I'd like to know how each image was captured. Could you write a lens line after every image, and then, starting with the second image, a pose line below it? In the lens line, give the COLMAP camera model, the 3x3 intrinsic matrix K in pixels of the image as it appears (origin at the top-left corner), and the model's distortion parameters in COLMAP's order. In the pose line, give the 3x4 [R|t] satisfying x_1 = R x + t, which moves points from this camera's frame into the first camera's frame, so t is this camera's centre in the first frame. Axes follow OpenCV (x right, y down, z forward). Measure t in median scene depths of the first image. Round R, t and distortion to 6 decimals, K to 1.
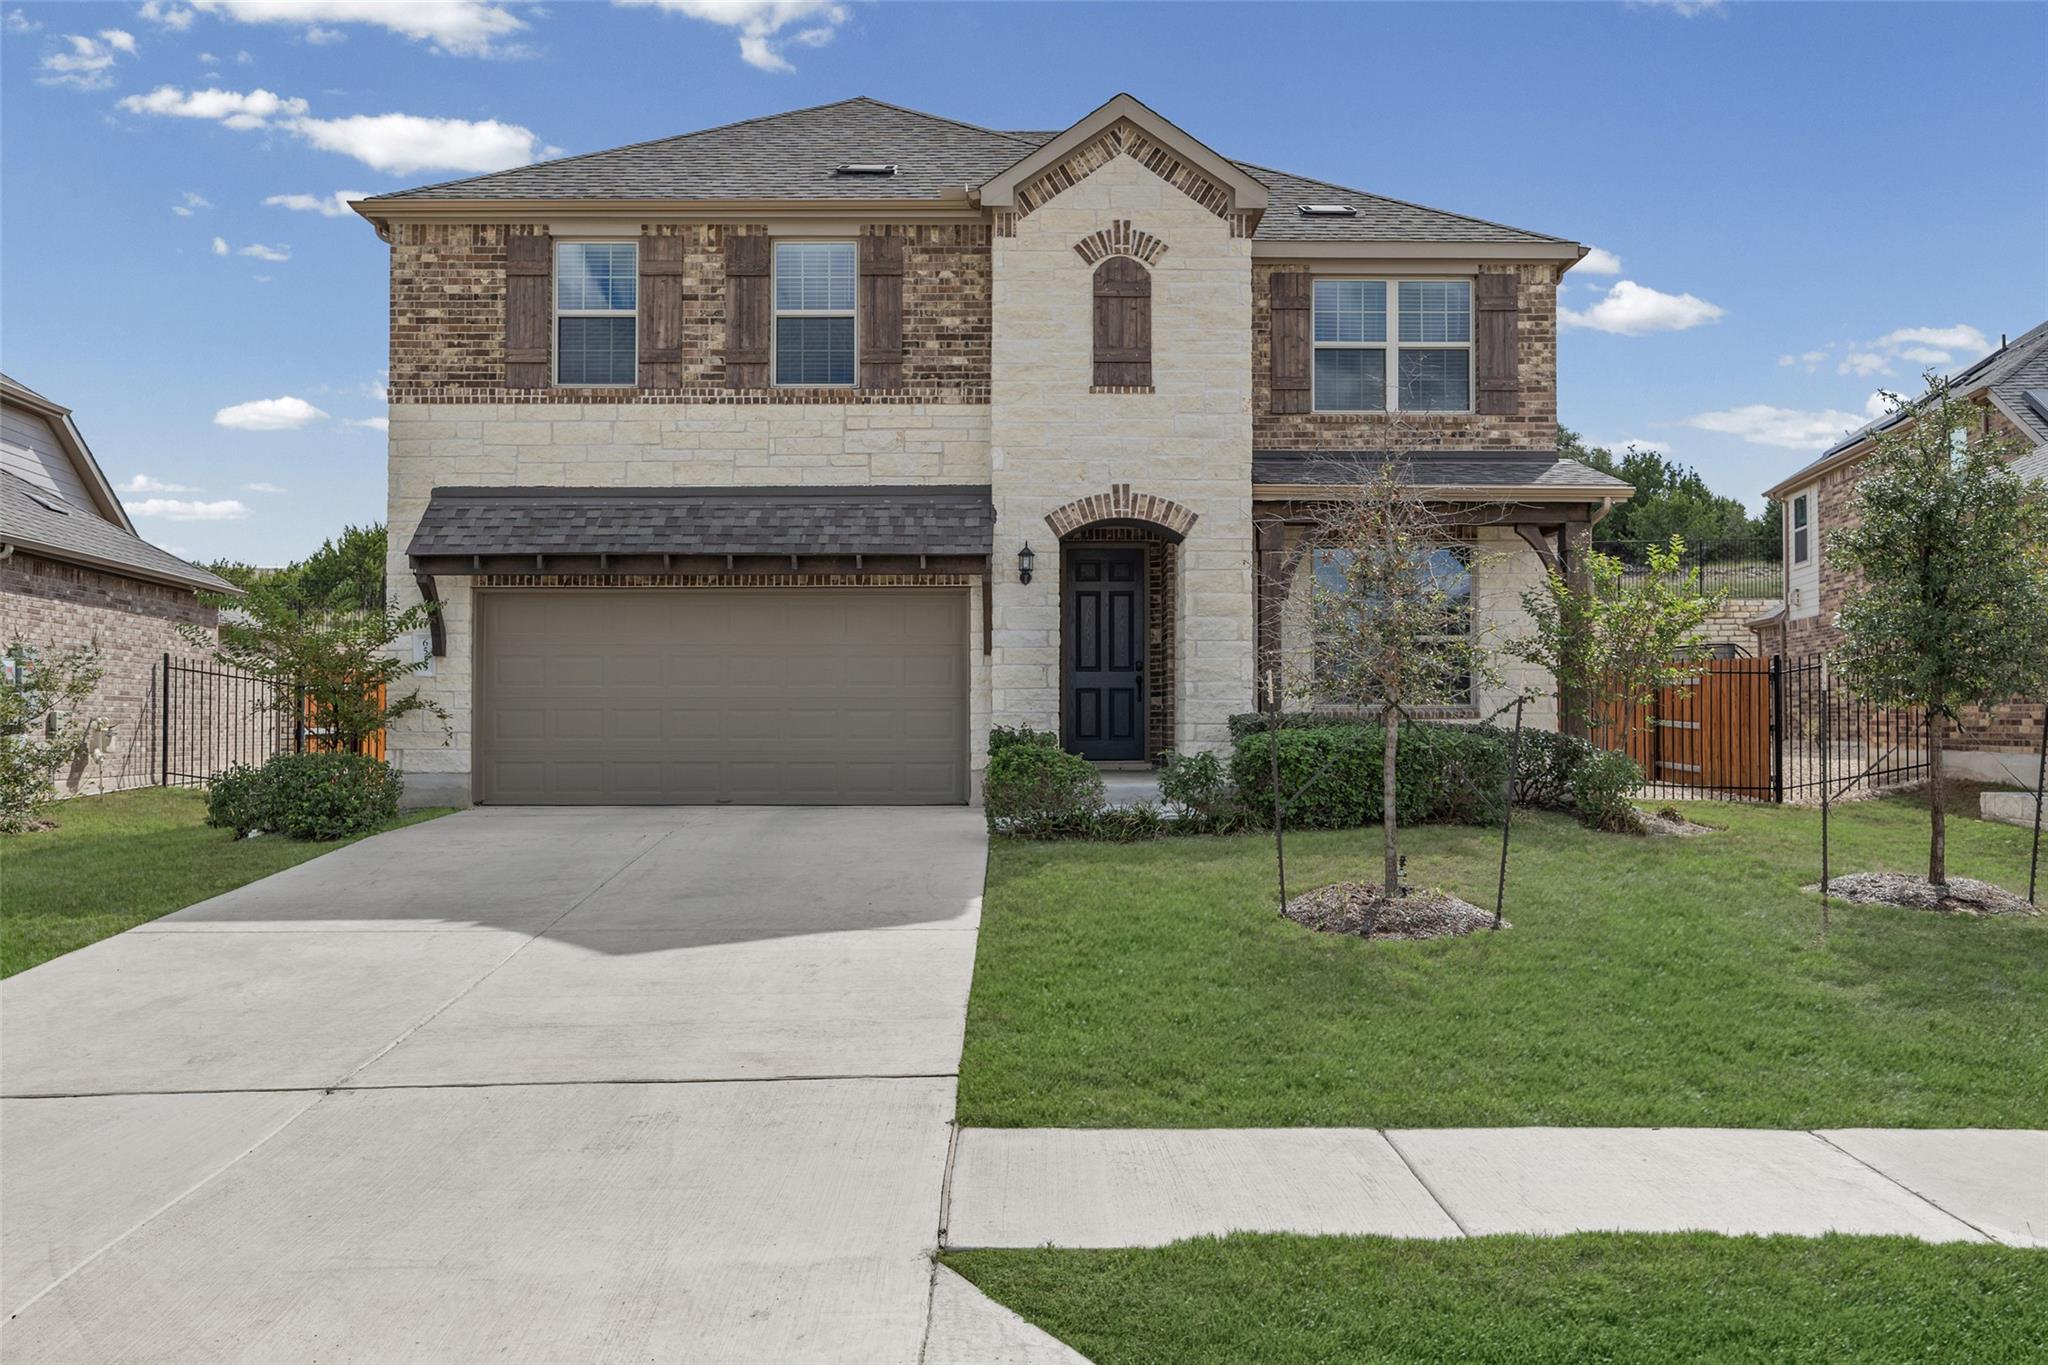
lens RADIAL K [[1465.3, 0, 1024.3], [0, 1465.3, 684.3], [0, 0, 1]] dist [0.000209, 0.000234]
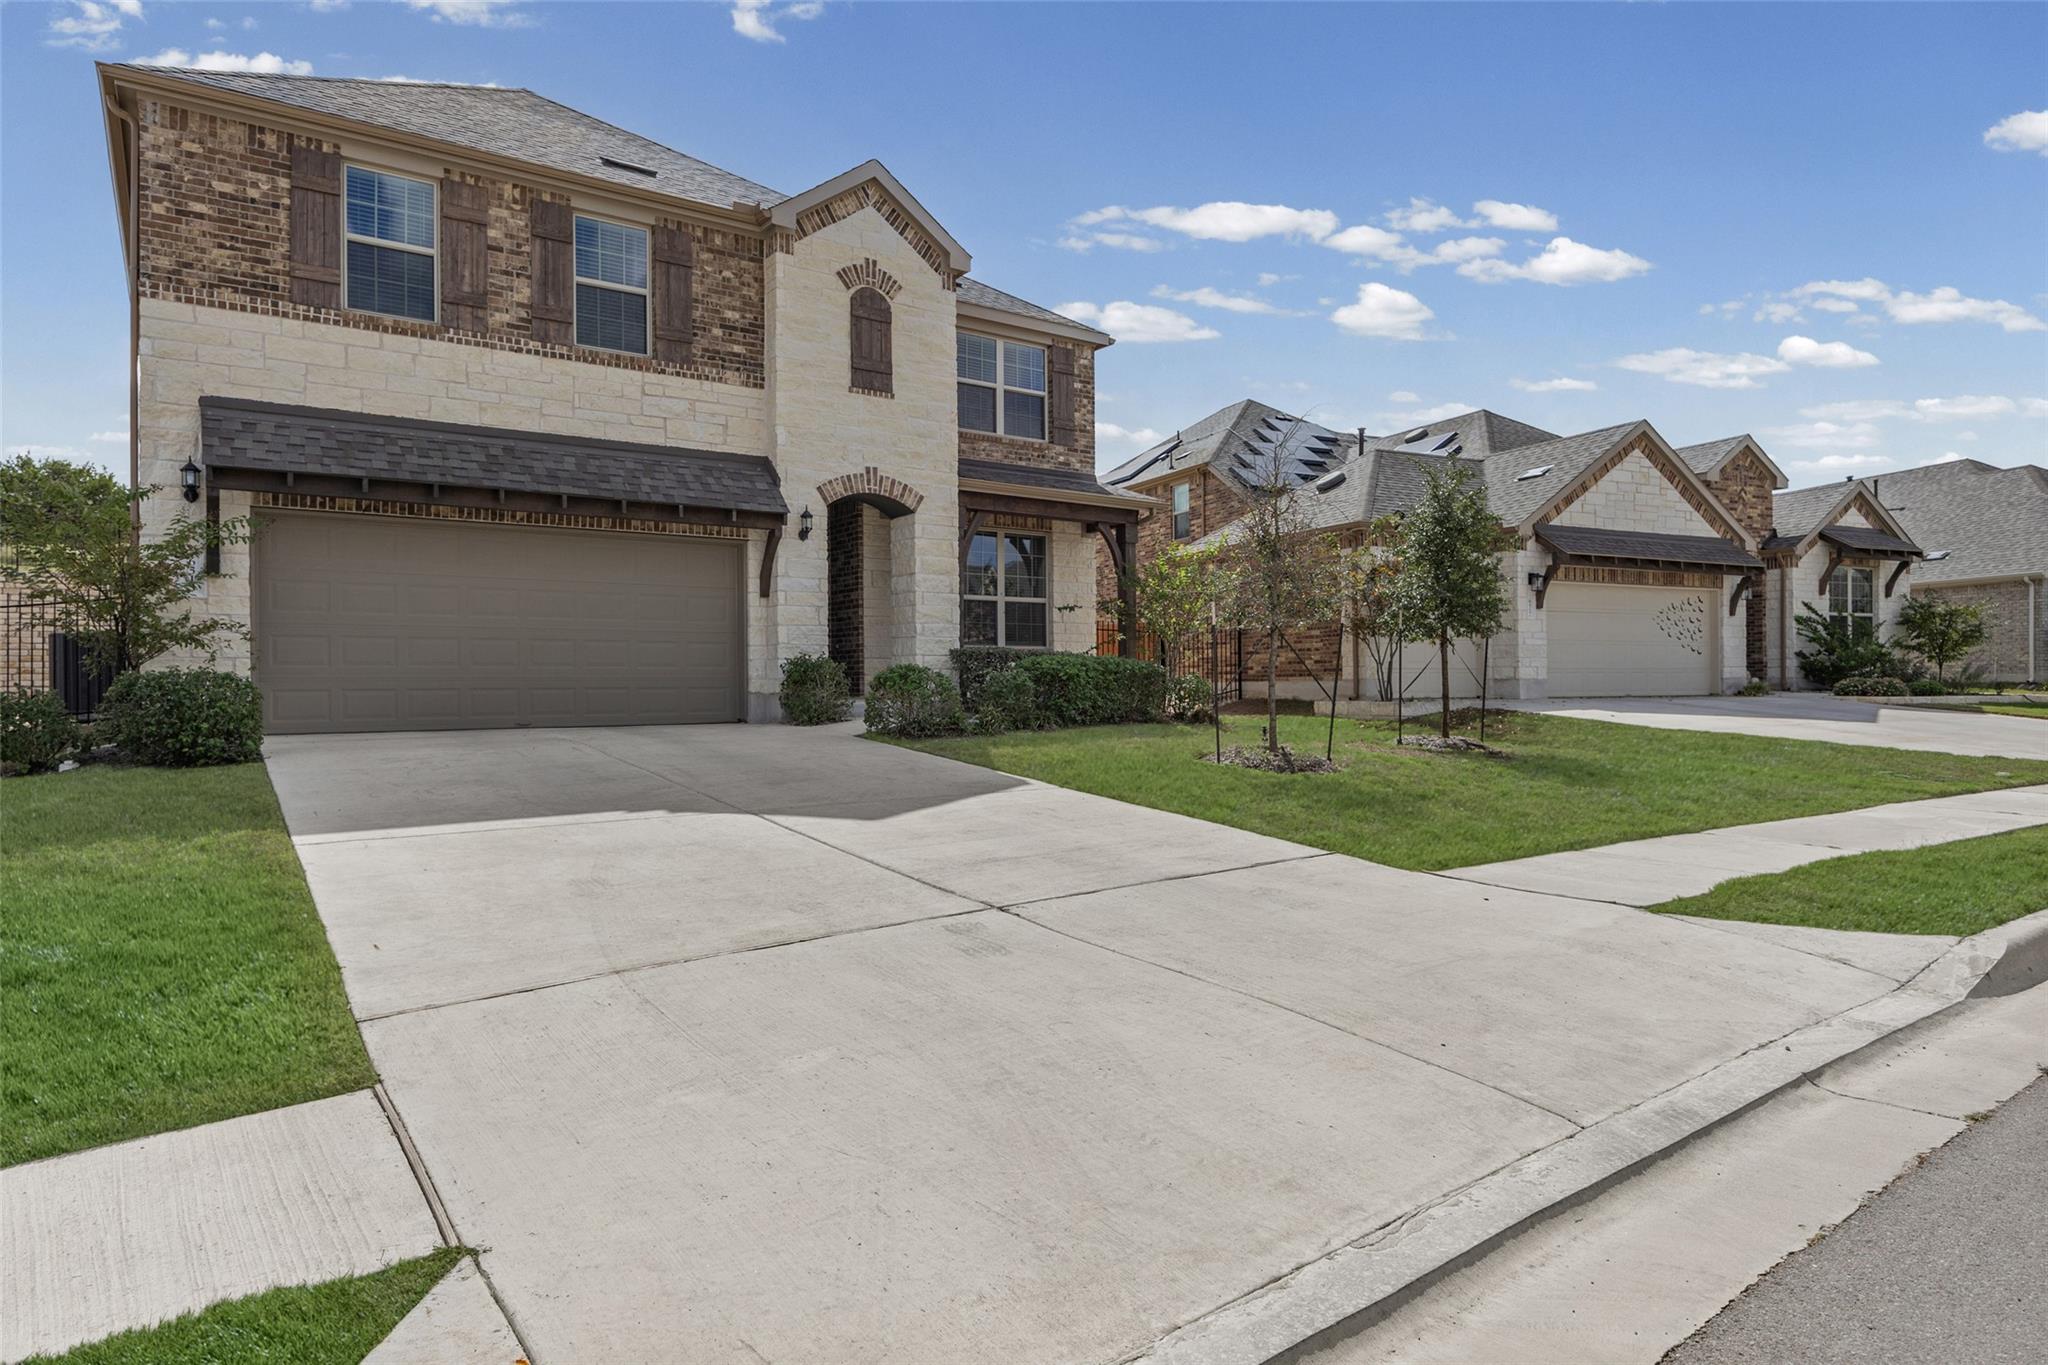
lens RADIAL K [[1167.1, 0, 1024.2], [0, 1167.1, 675.5], [0, 0, 1]] dist [-0.000959, -0.001780]
pose [[0.819464, 0.000284, 0.573131, -0.398747], [-0.009070, 0.999881, 0.012473, 0.030359], [-0.573059, -0.015419, 0.819369, 0.086935]]
